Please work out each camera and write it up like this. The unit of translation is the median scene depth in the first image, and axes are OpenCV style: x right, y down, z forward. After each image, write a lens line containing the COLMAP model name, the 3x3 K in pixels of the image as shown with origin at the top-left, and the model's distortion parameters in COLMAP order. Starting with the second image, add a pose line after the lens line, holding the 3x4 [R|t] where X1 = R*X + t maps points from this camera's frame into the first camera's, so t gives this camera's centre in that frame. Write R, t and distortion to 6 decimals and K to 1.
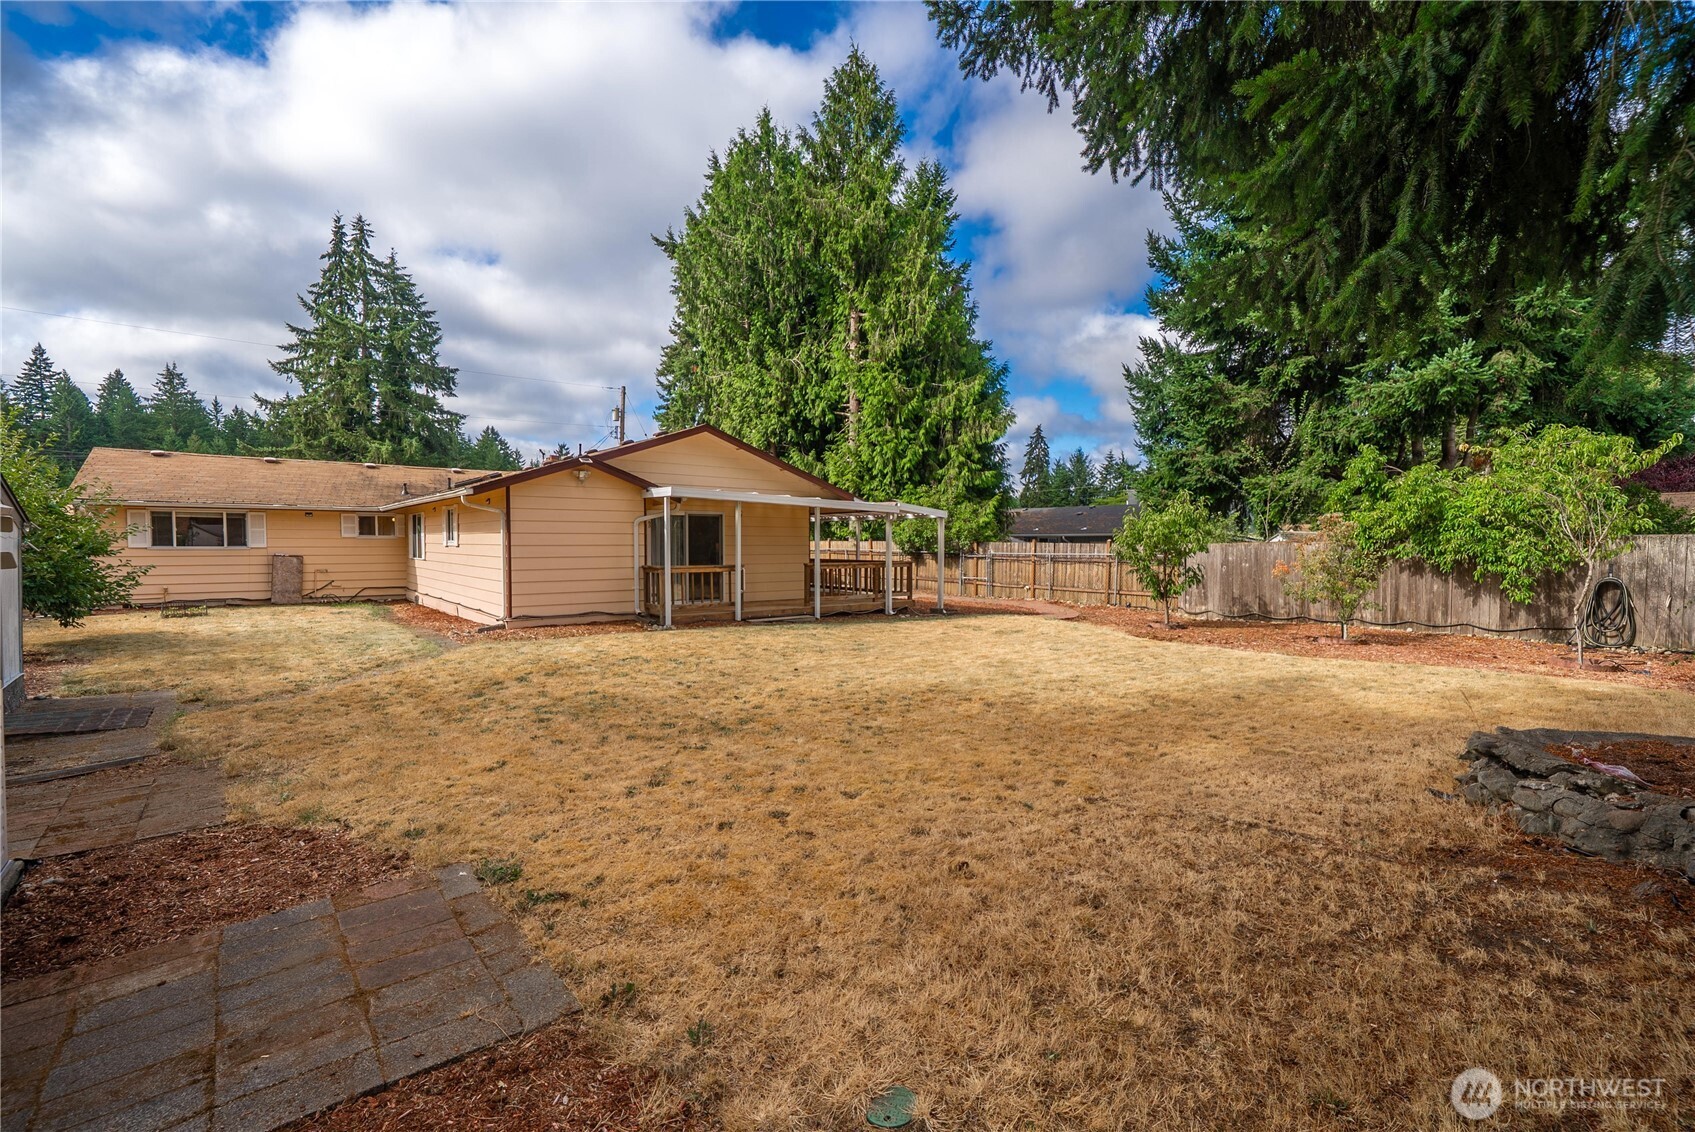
lens RADIAL K [[749.5, 0, 849.0], [0, 749.5, 569.8], [0, 0, 1]] dist [0.002535, 0.000217]
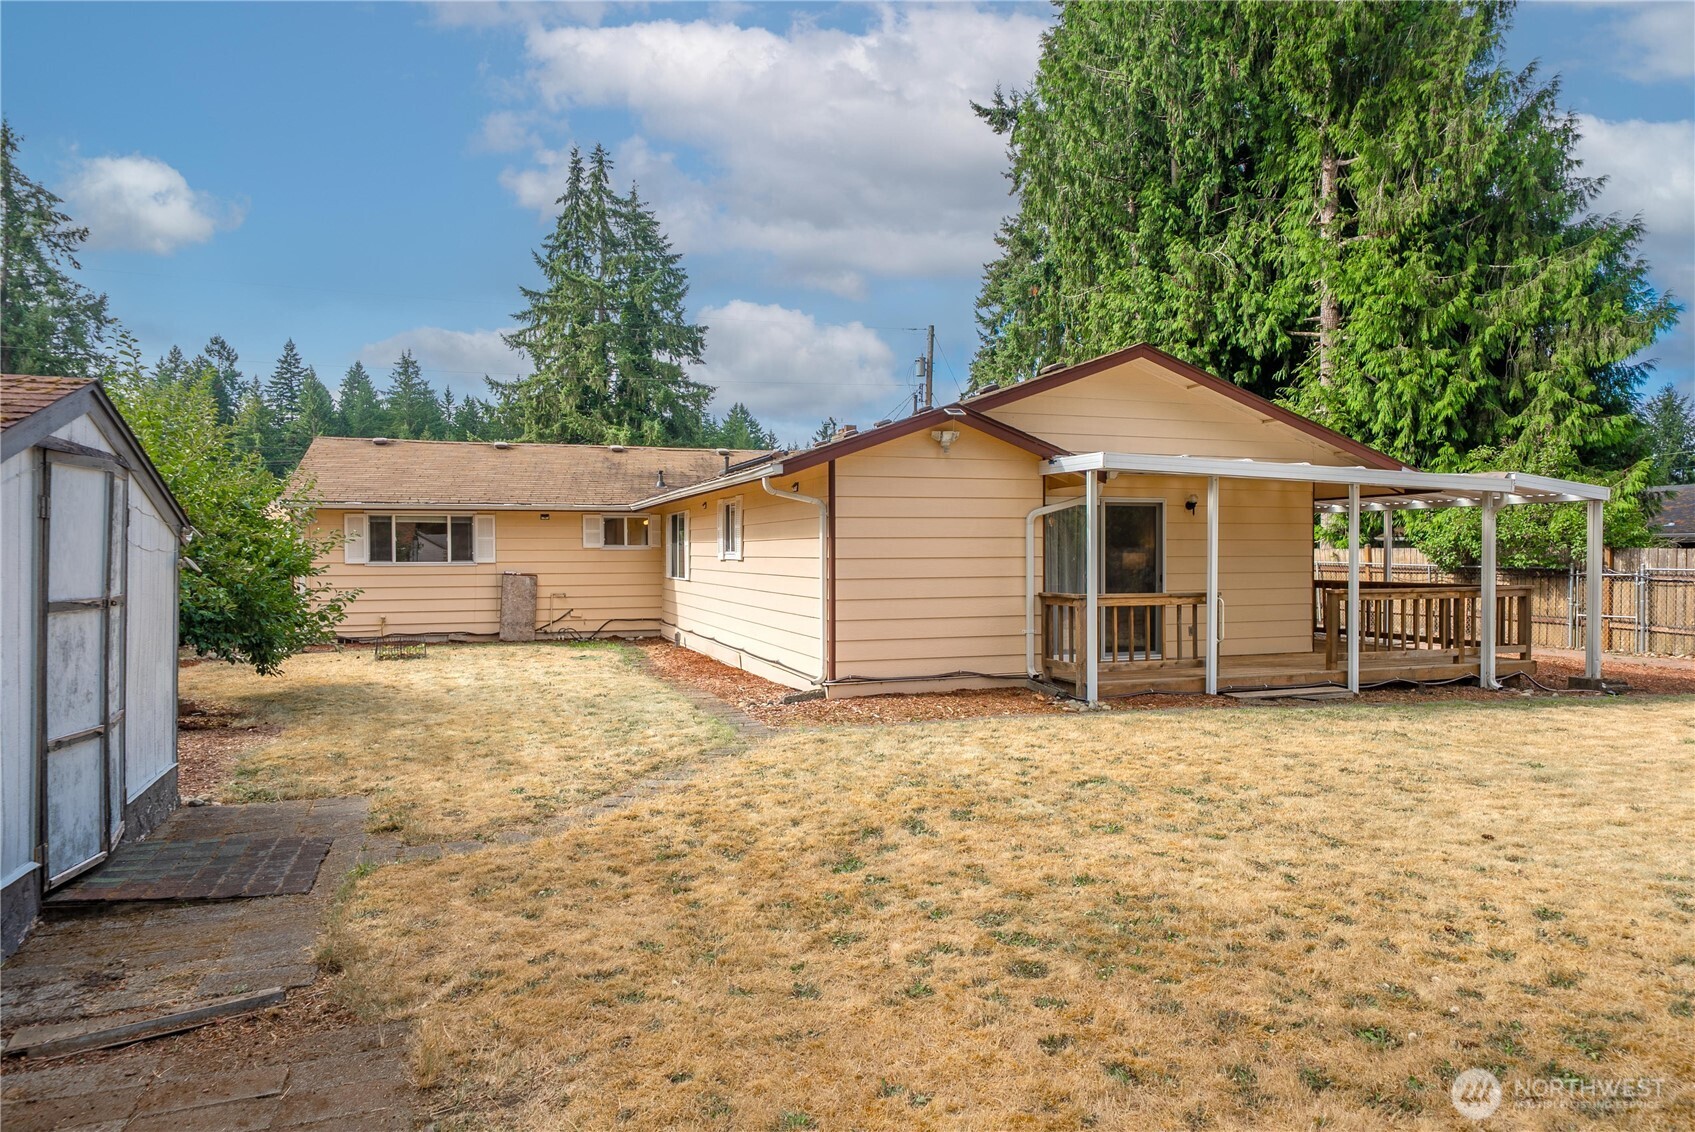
lens RADIAL K [[1076.2, 0, 845.2], [0, 1076.2, 560.7], [0, 0, 1]] dist [0.001975, 0.002618]
pose [[0.941176, -0.003614, -0.337896, -0.074989], [-0.006242, 0.999586, -0.028077, -0.003385], [0.337858, 0.028535, 0.940765, 0.095742]]
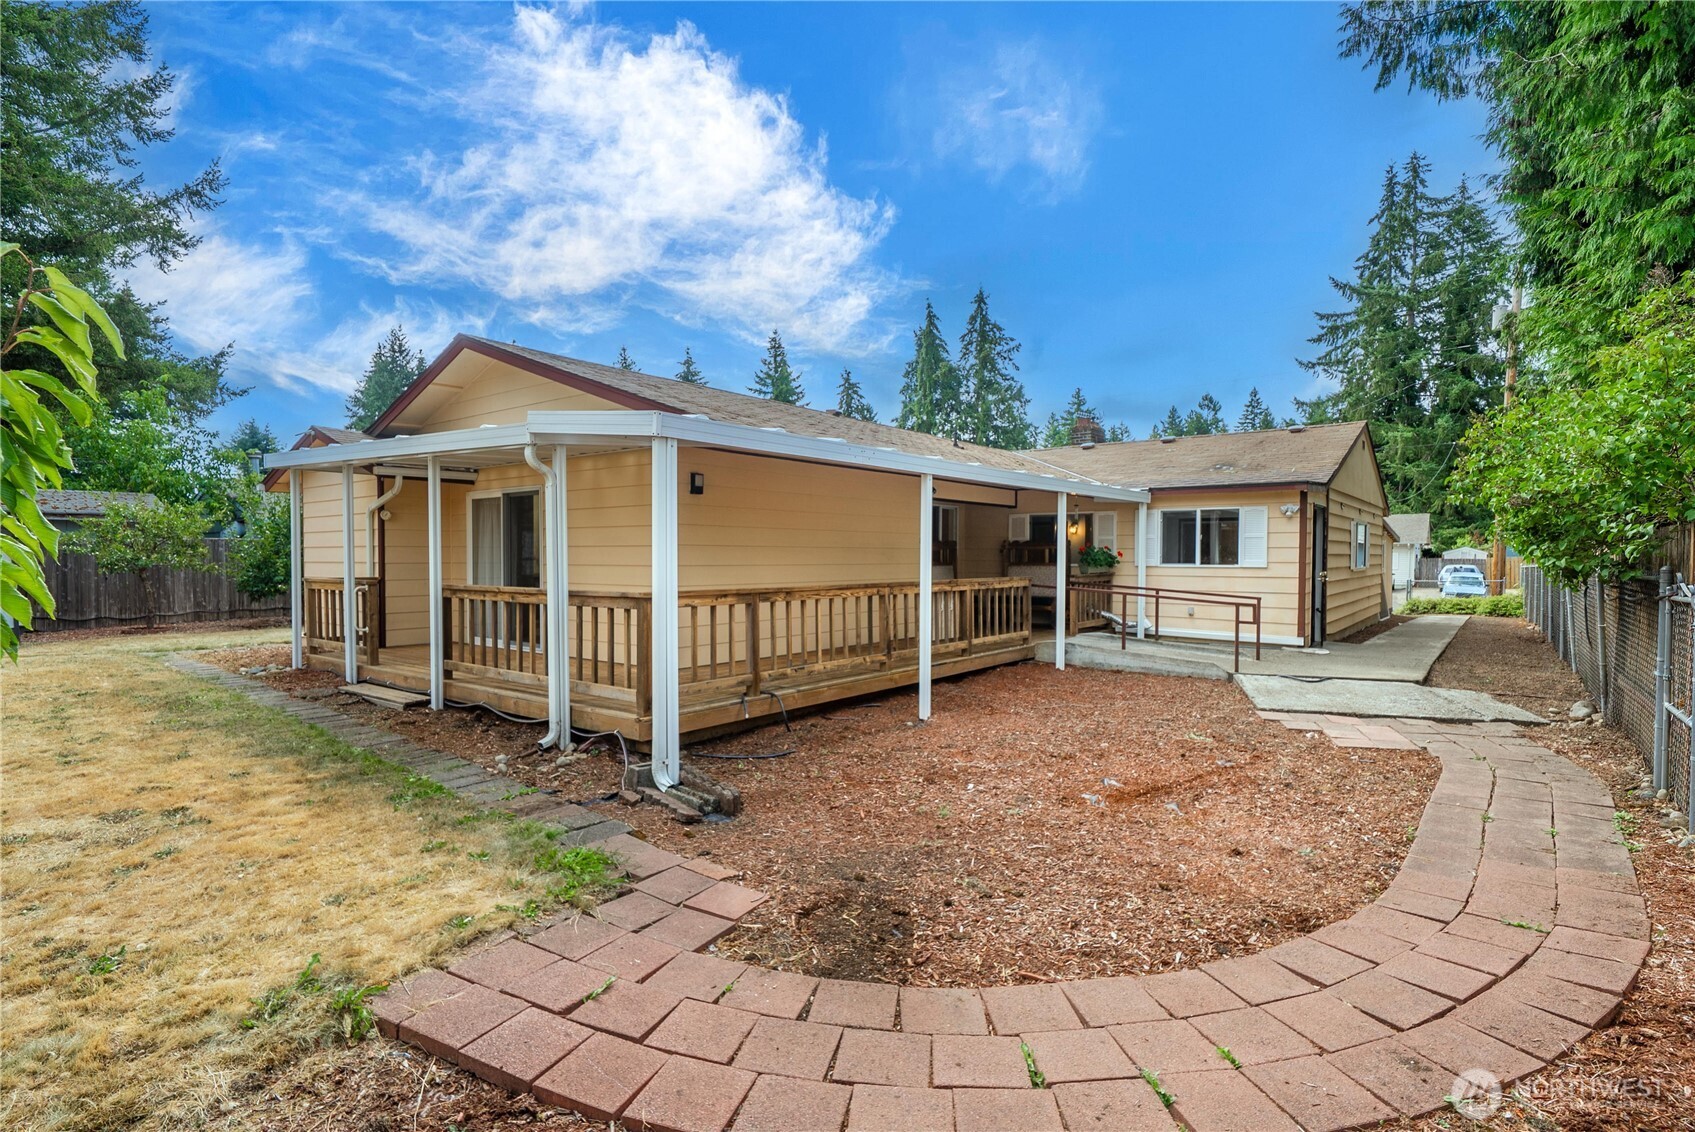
lens RADIAL K [[835.2, 0, 849.6], [0, 835.2, 569.9], [0, 0, 1]] dist [0.000267, -0.000004]
pose [[0.236847, 0.012753, -0.971463, 0.275976], [-0.033108, 0.999439, 0.005049, -0.018468], [0.970983, 0.030968, 0.237136, 0.674338]]
